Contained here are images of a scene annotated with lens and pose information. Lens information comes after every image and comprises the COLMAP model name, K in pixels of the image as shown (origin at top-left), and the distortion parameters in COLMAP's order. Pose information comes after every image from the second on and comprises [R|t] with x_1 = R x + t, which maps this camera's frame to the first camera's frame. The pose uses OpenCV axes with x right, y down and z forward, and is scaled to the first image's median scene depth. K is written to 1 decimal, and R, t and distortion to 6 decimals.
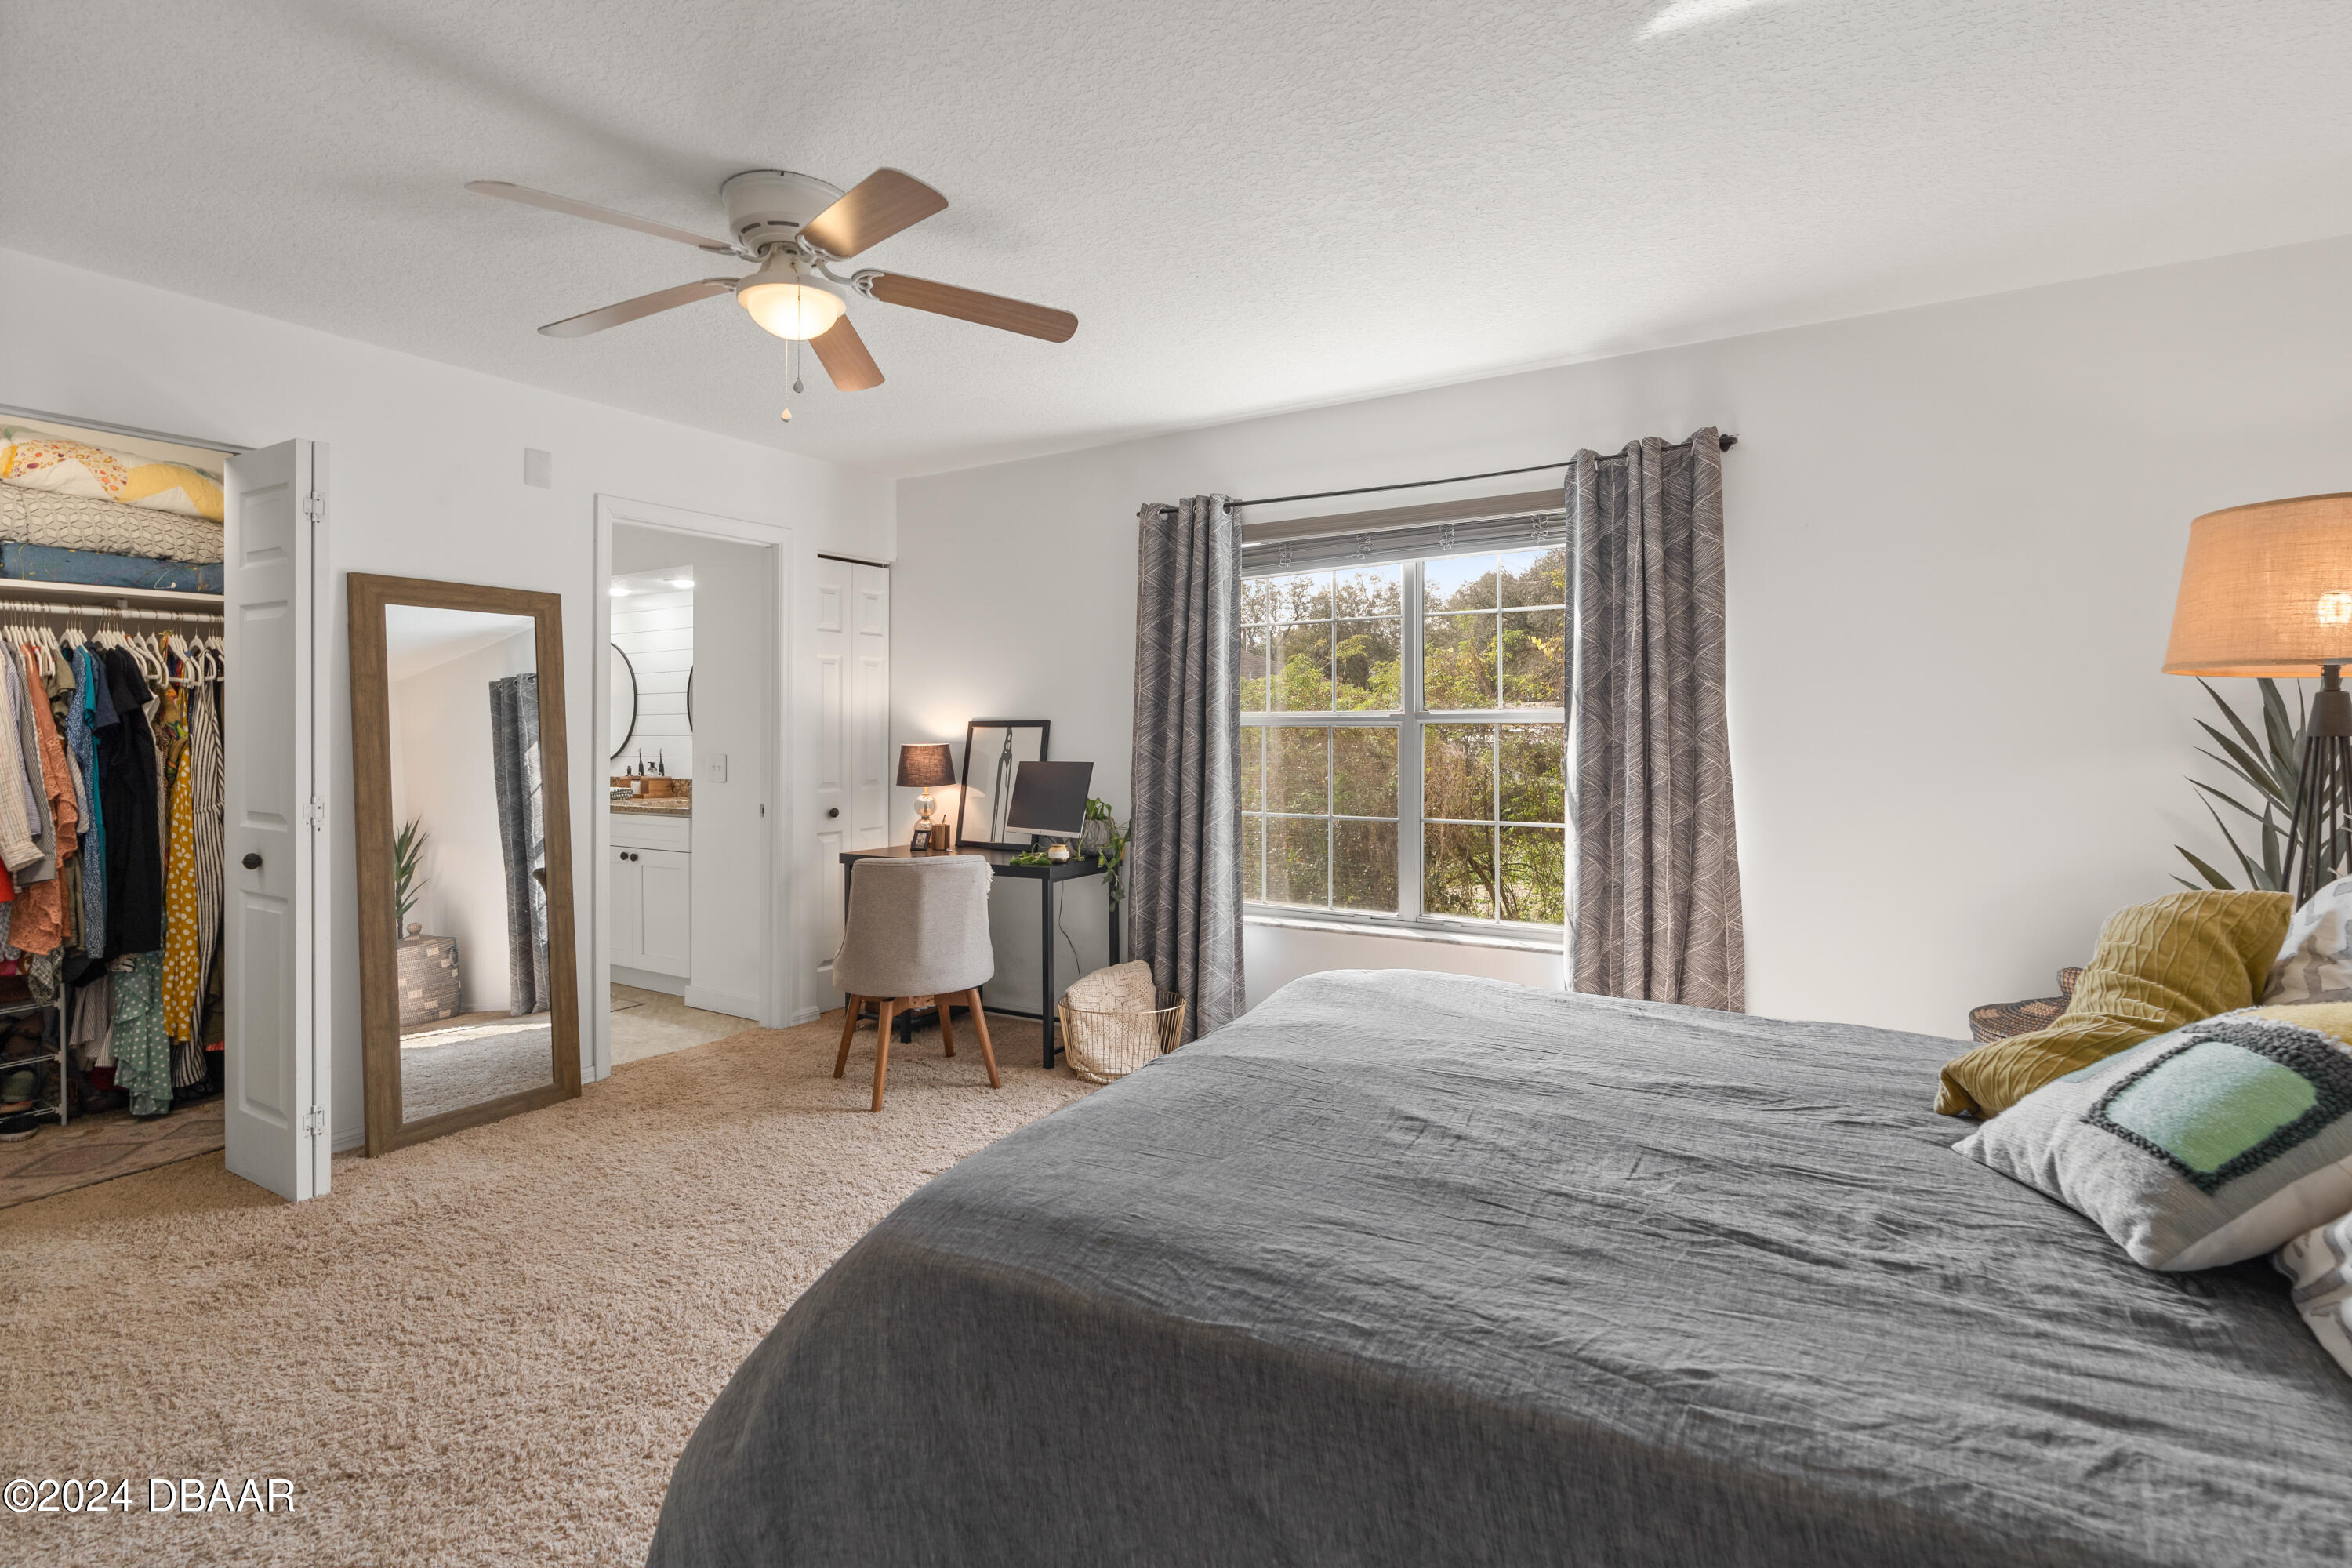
lens RADIAL K [[1074.1, 0, 1186.5], [0, 1074.1, 737.4], [0, 0, 1]] dist [-0.000201, -0.000089]
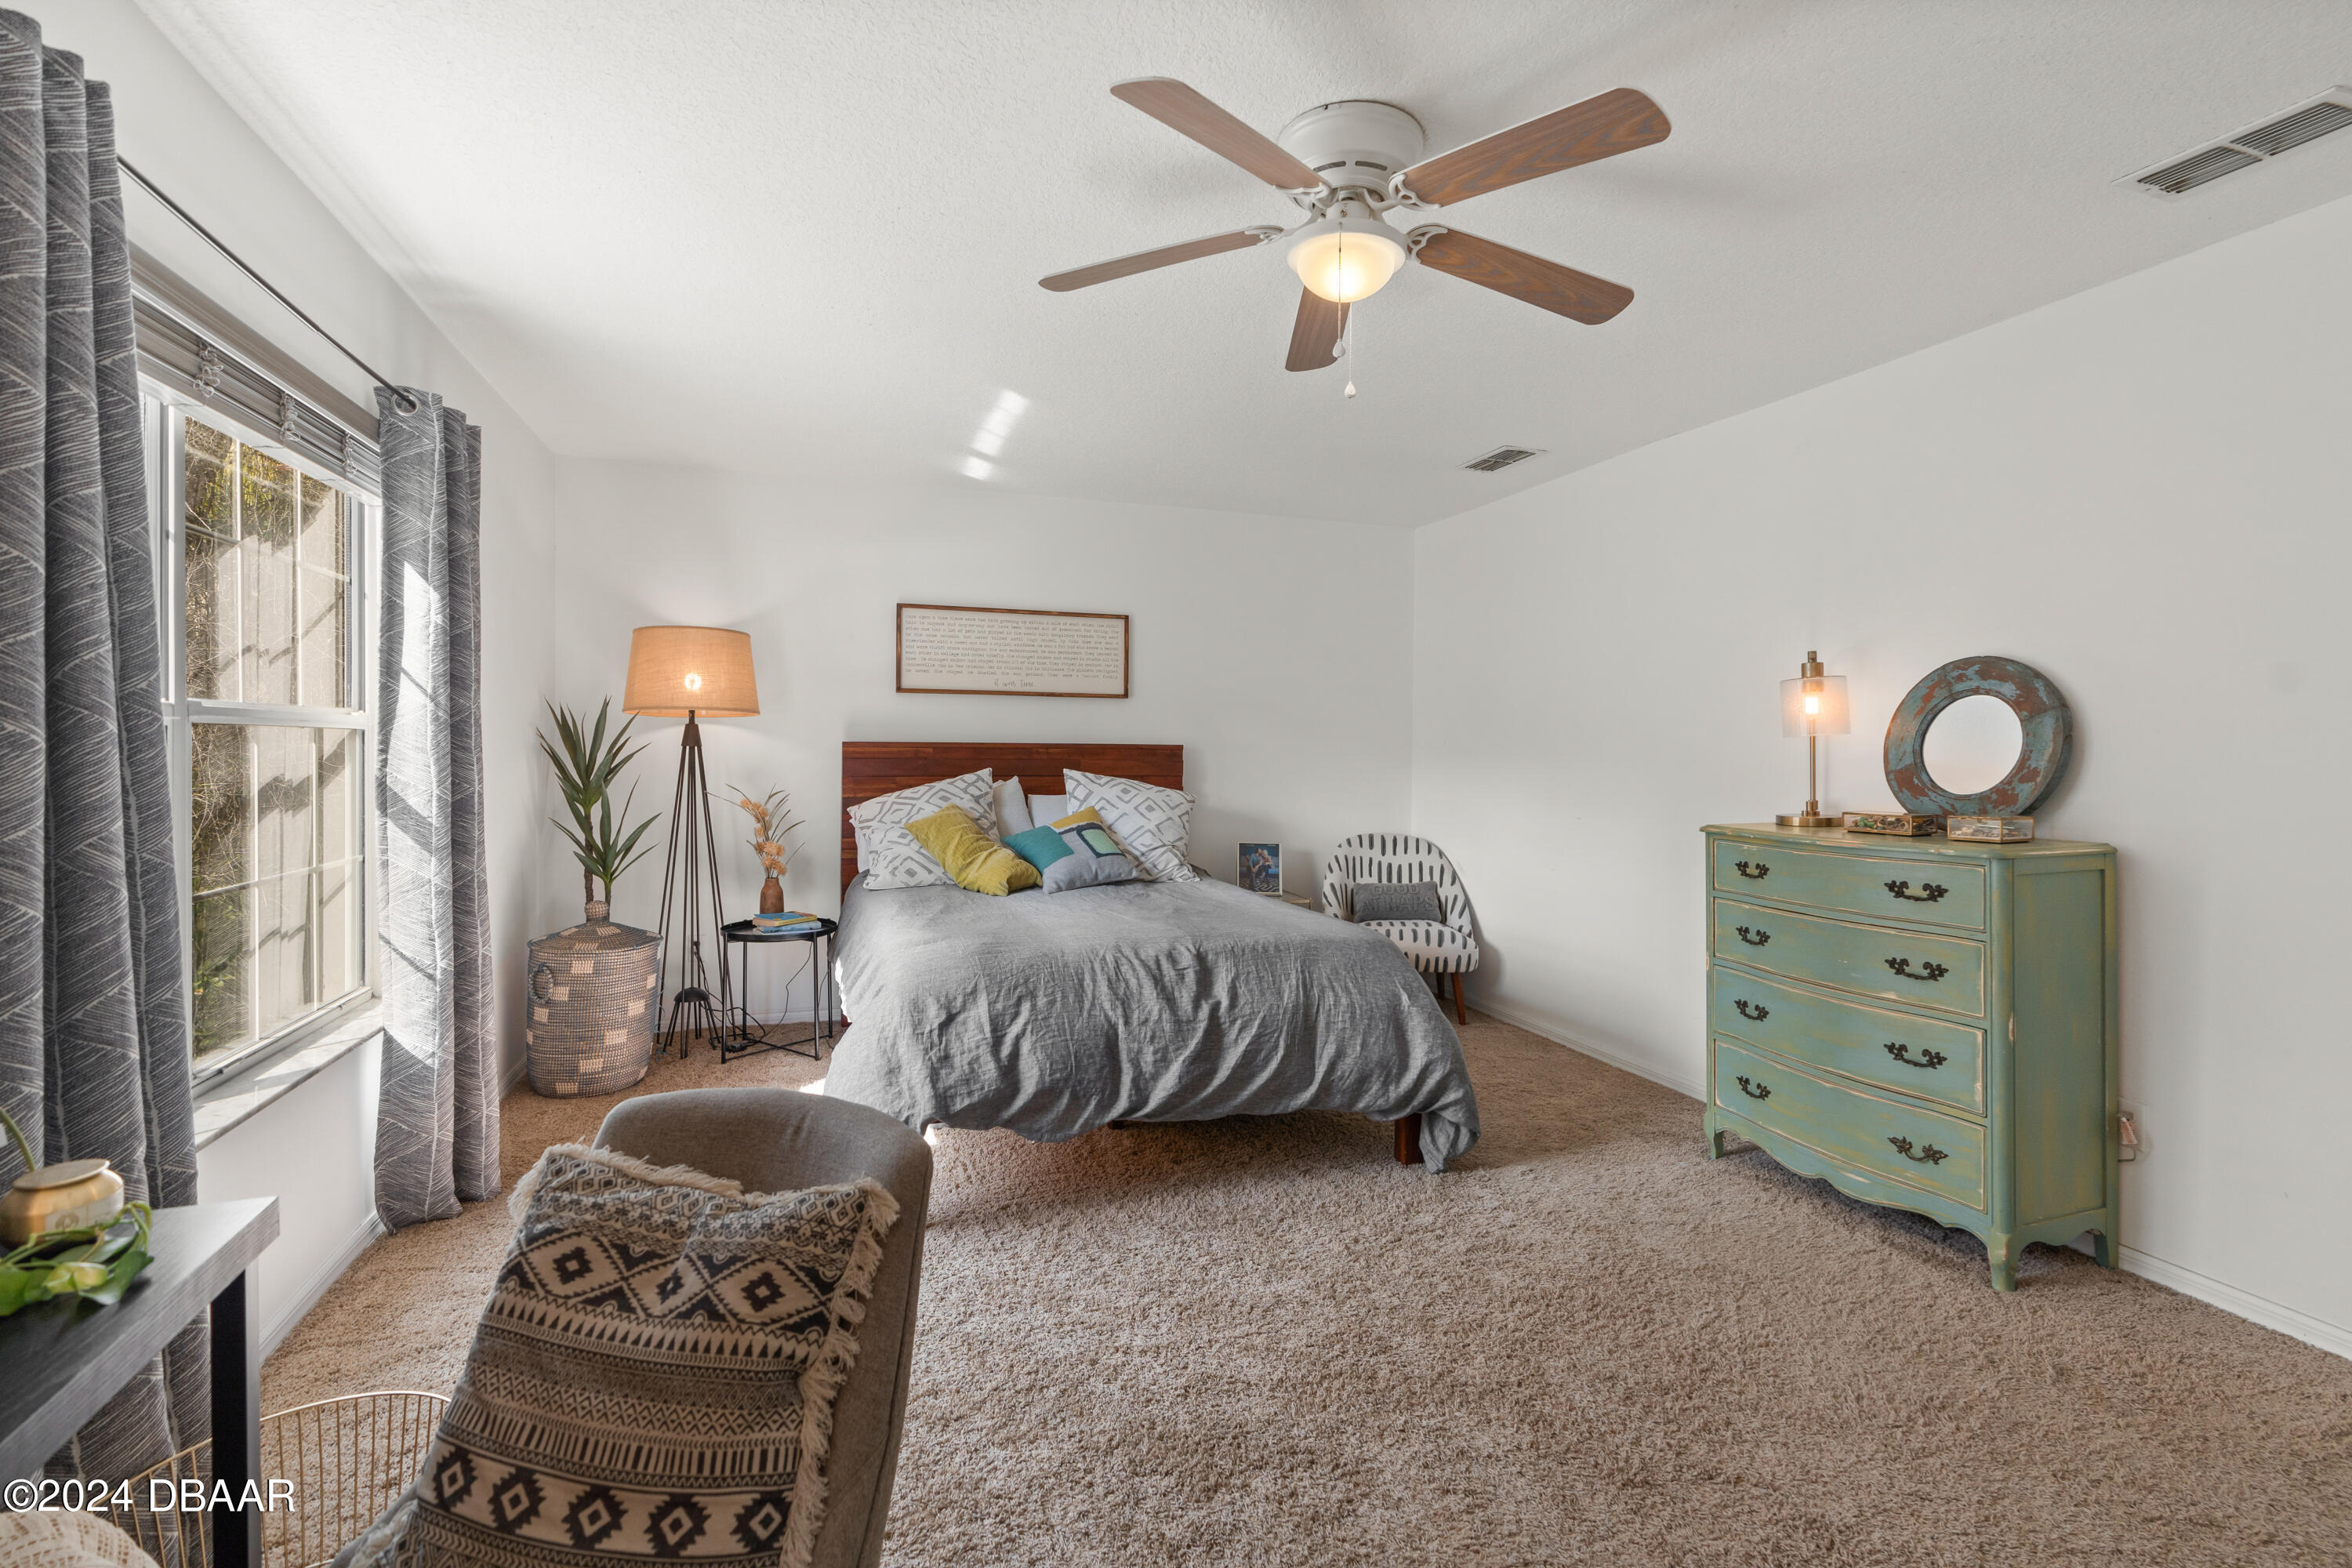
lens RADIAL K [[1090.4, 0, 1185.9], [0, 1090.4, 747.9], [0, 0, 1]] dist [-0.000246, 0.000048]
pose [[-0.760065, -0.006943, 0.649810, -0.491214], [-0.004723, 0.999976, 0.005160, -0.003977], [-0.649830, 0.000852, -0.760079, 1.008382]]
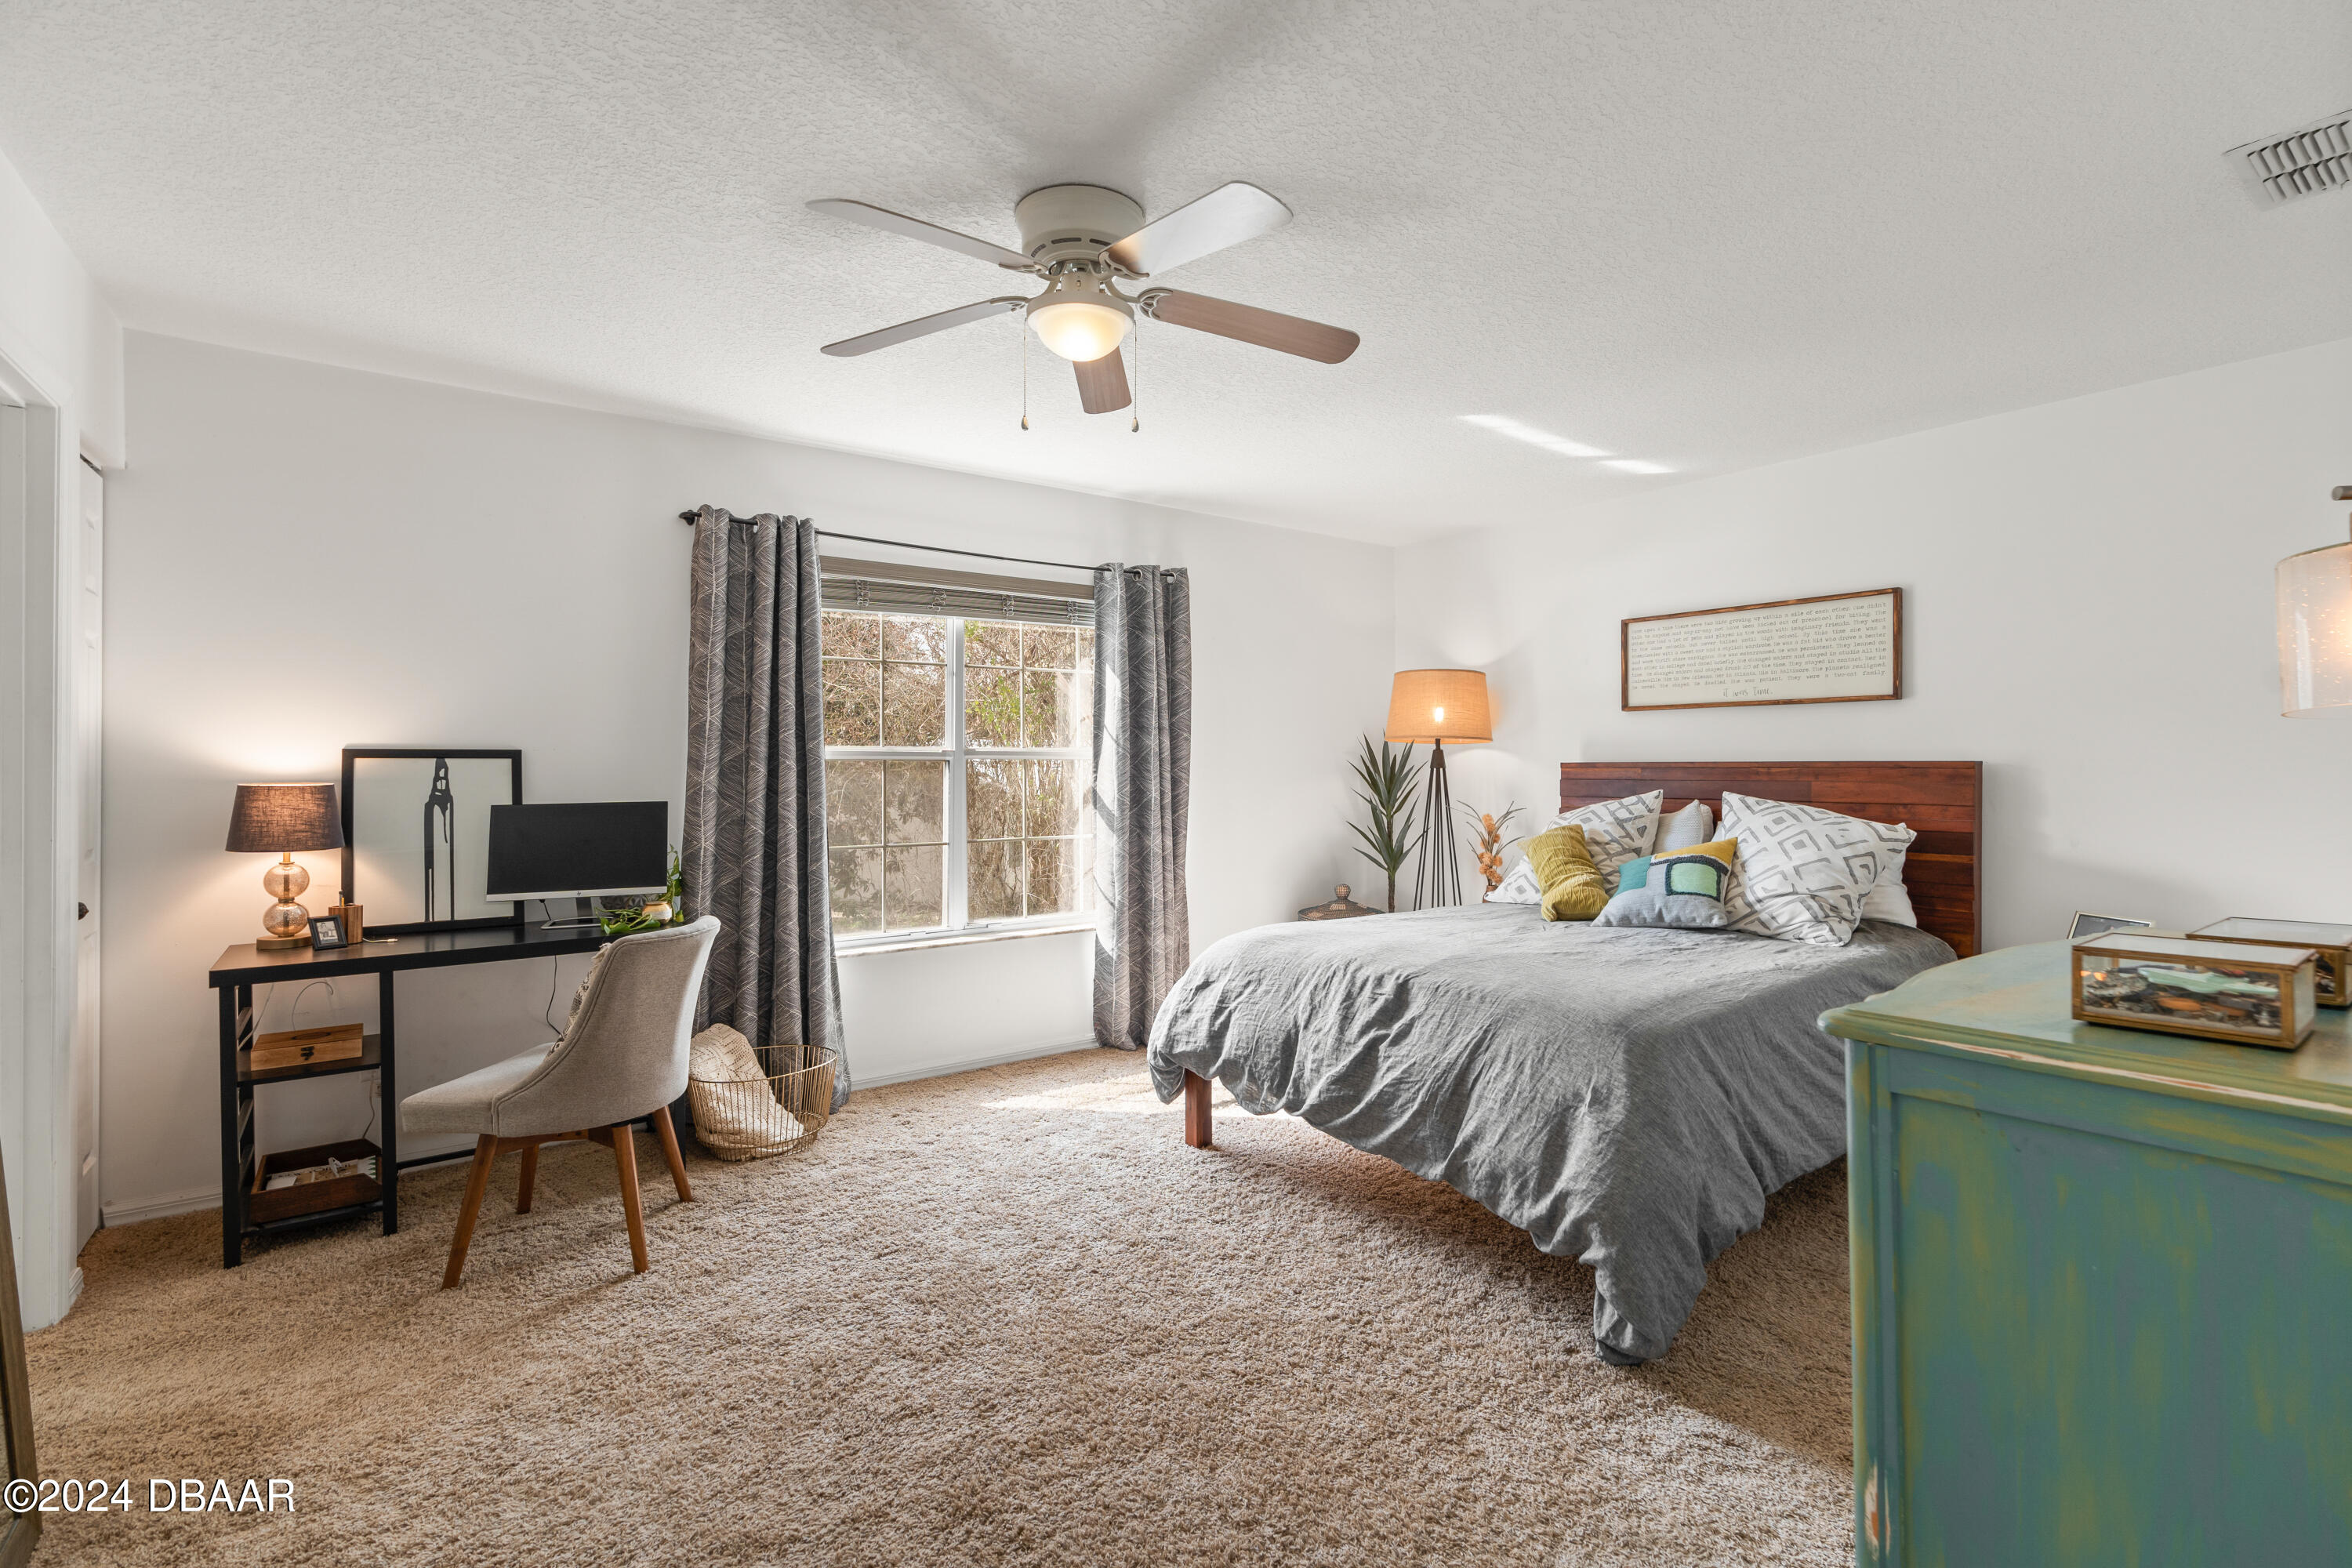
lens RADIAL K [[1060.4, 0, 1176.3], [0, 1060.4, 768.3], [0, 0, 1]] dist [-0.003621, 0.000880]
pose [[0.399956, -0.000548, 0.916534, -0.695713], [0.007263, 0.999970, -0.002571, 0.002738], [-0.916506, 0.007685, 0.399948, 0.305620]]
